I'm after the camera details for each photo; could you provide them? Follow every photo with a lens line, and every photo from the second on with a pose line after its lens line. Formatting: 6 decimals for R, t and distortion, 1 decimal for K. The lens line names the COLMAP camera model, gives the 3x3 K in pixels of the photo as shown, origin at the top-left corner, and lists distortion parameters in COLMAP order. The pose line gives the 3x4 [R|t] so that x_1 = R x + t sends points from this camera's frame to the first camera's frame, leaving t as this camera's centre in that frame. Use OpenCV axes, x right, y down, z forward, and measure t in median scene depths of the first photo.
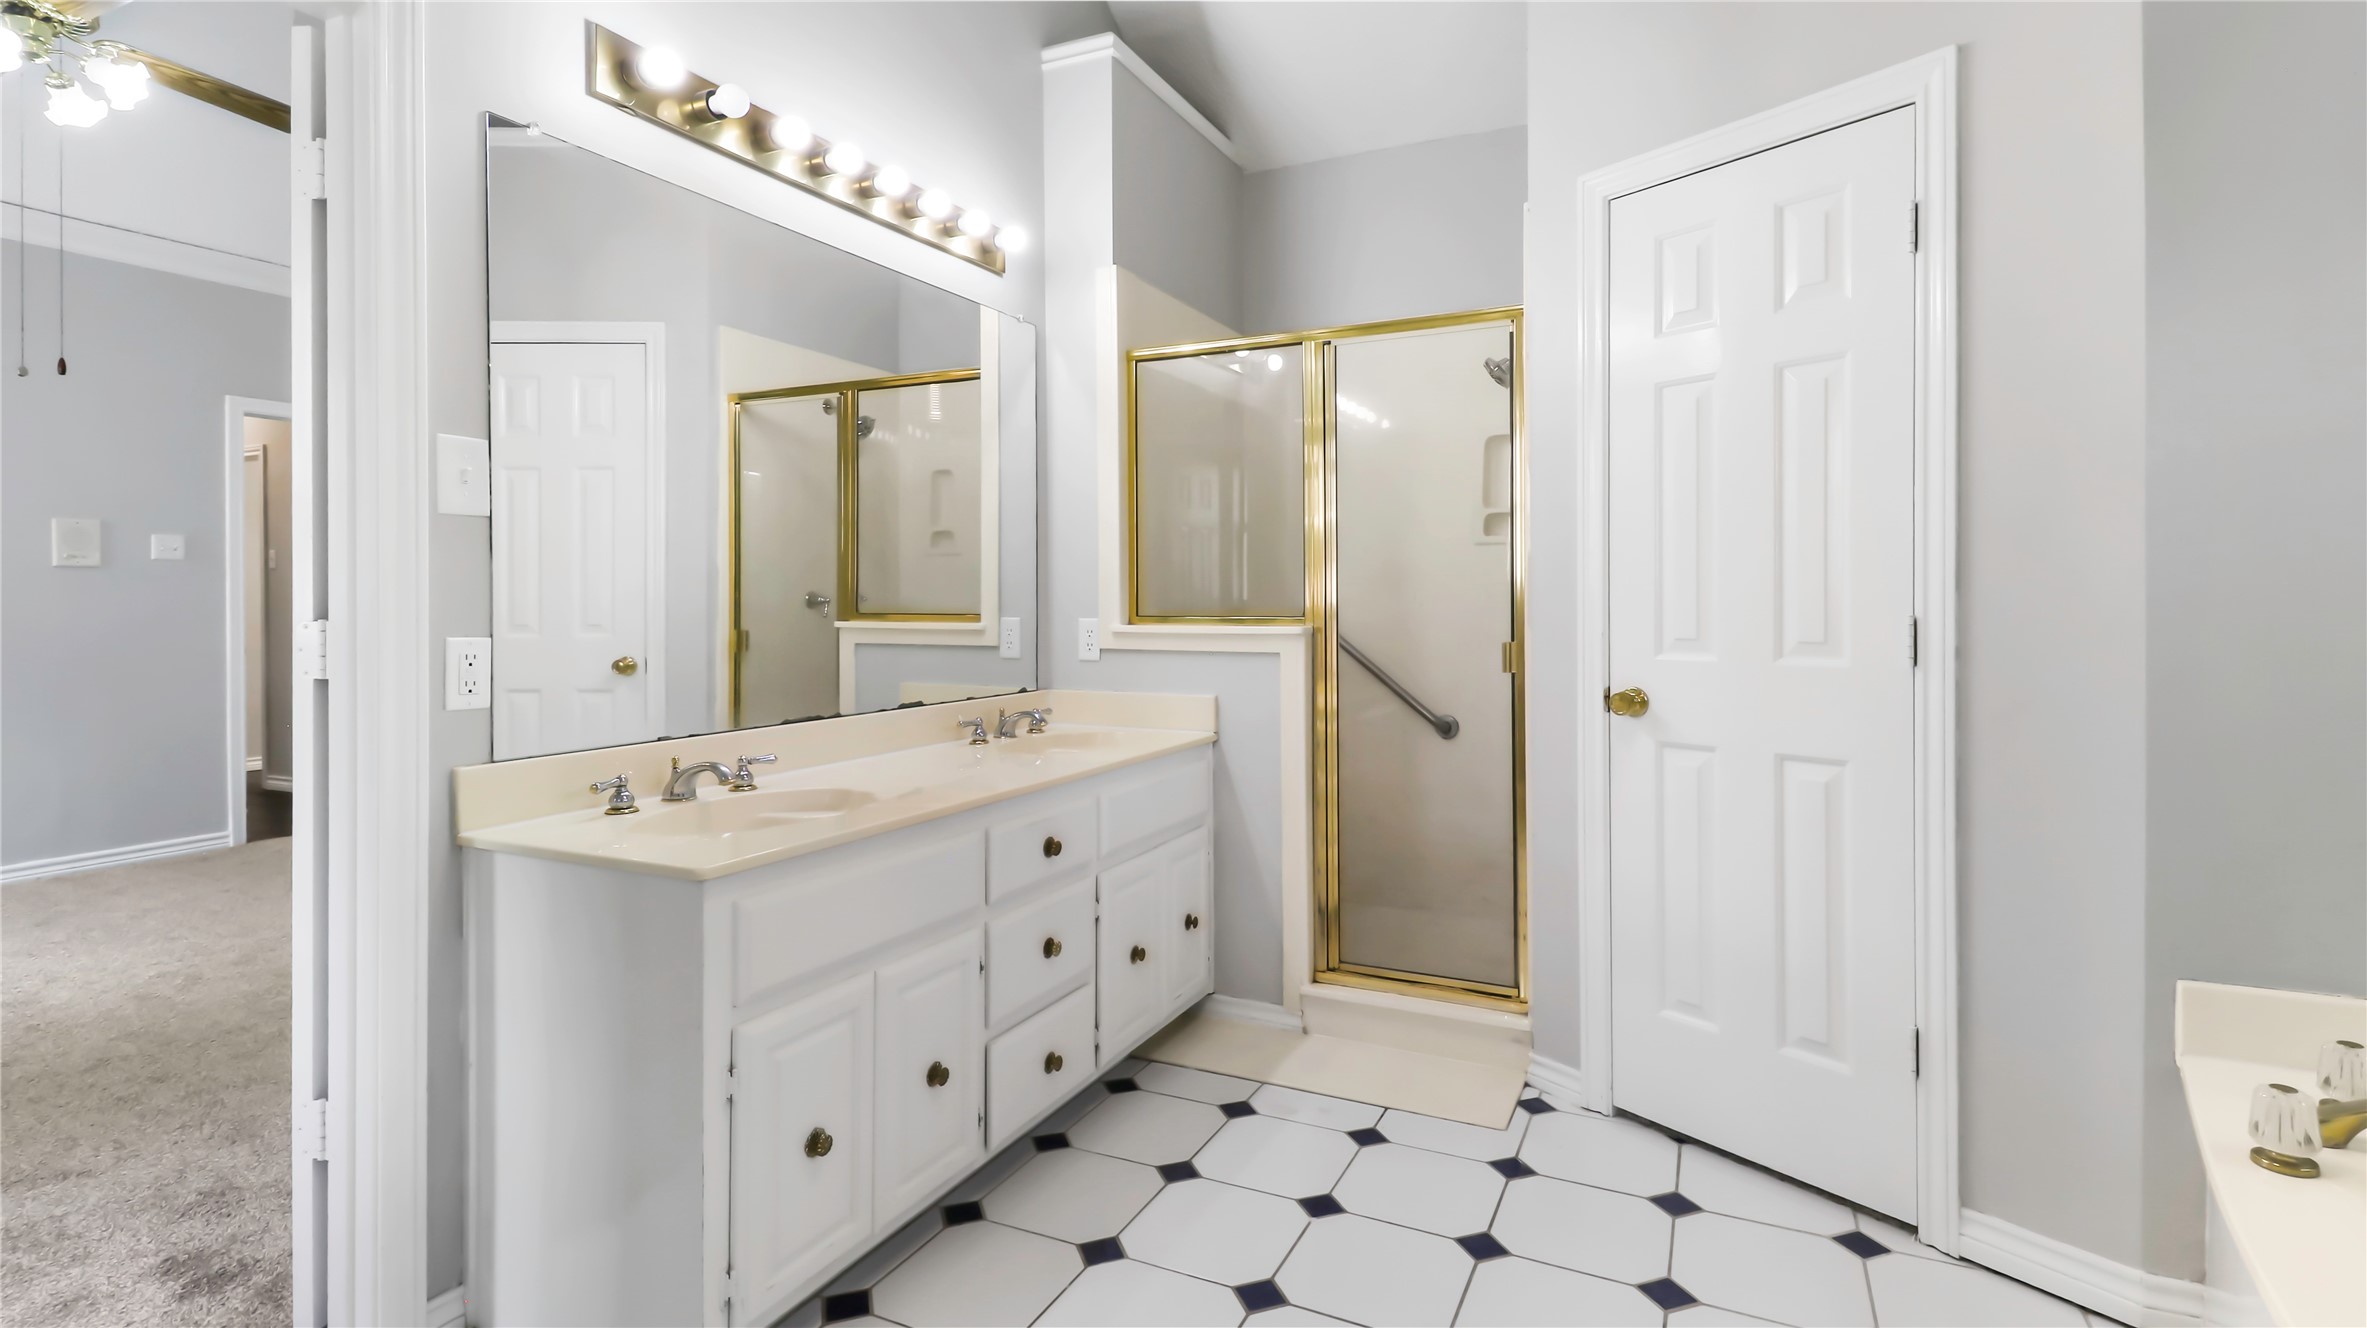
lens RADIAL K [[1124.4, 0, 1188.5], [0, 1124.4, 644.7], [0, 0, 1]] dist [0.010124, -0.006991]
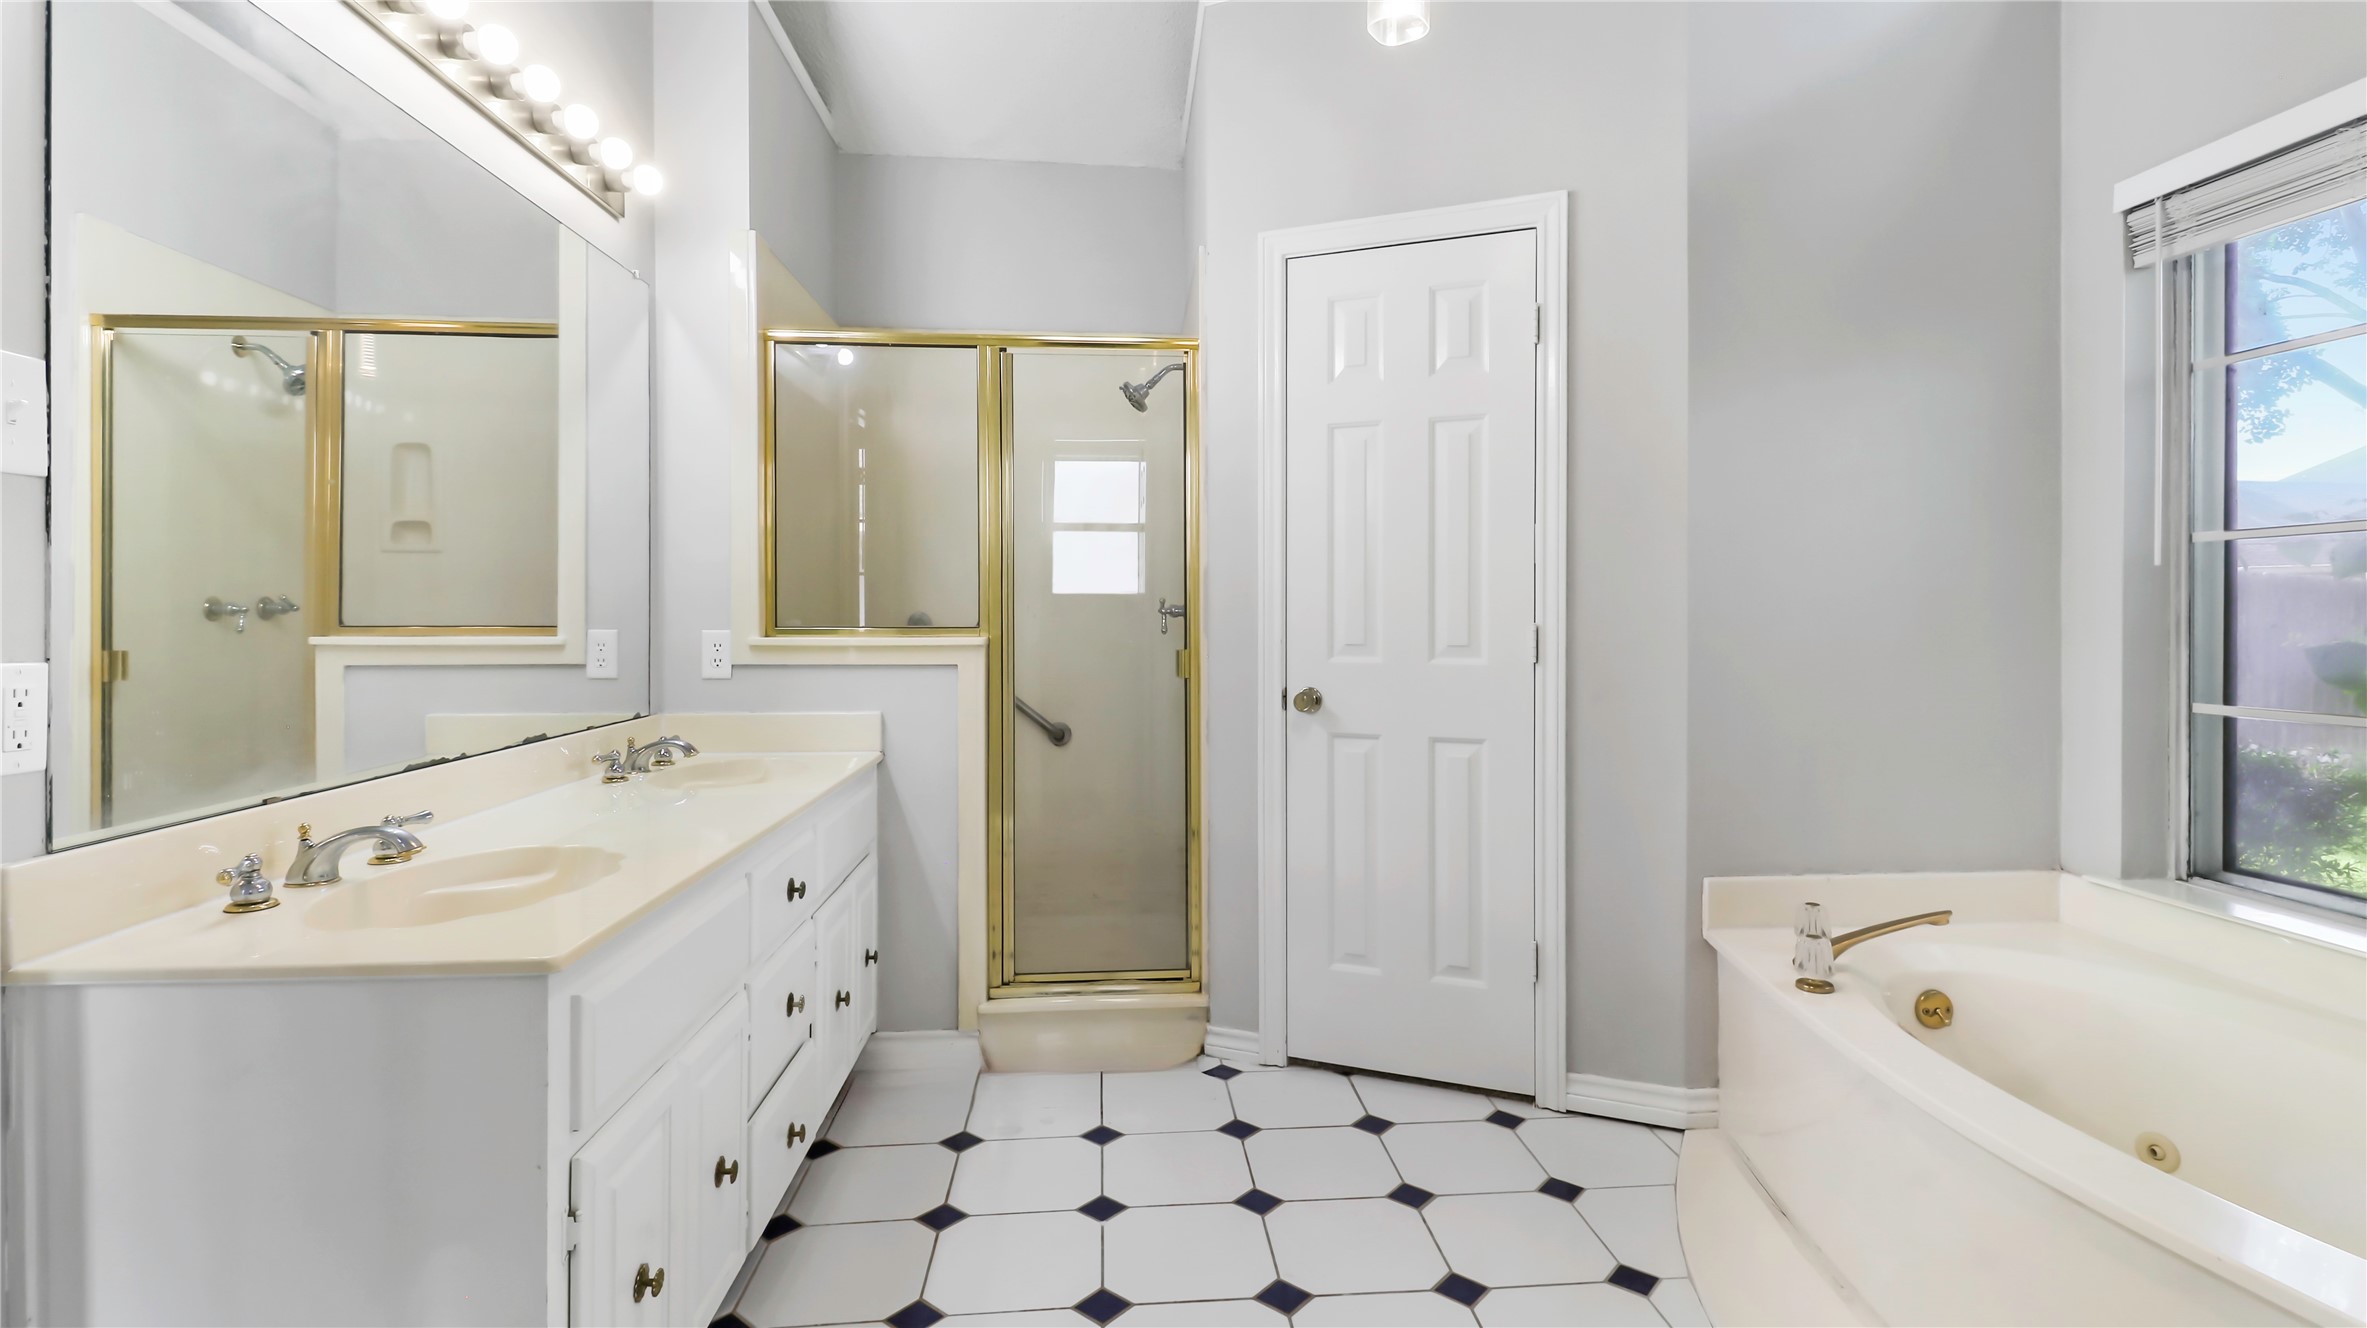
lens RADIAL K [[1124.4, 0, 1202.5], [0, 1124.4, 653.7], [0, 0, 1]] dist [0.010124, -0.006991]
pose [[0.857377, -0.016473, 0.514424, -0.272508], [0.017680, 0.999840, 0.002550, -0.001023], [-0.514384, 0.006908, 0.857532, 0.069583]]
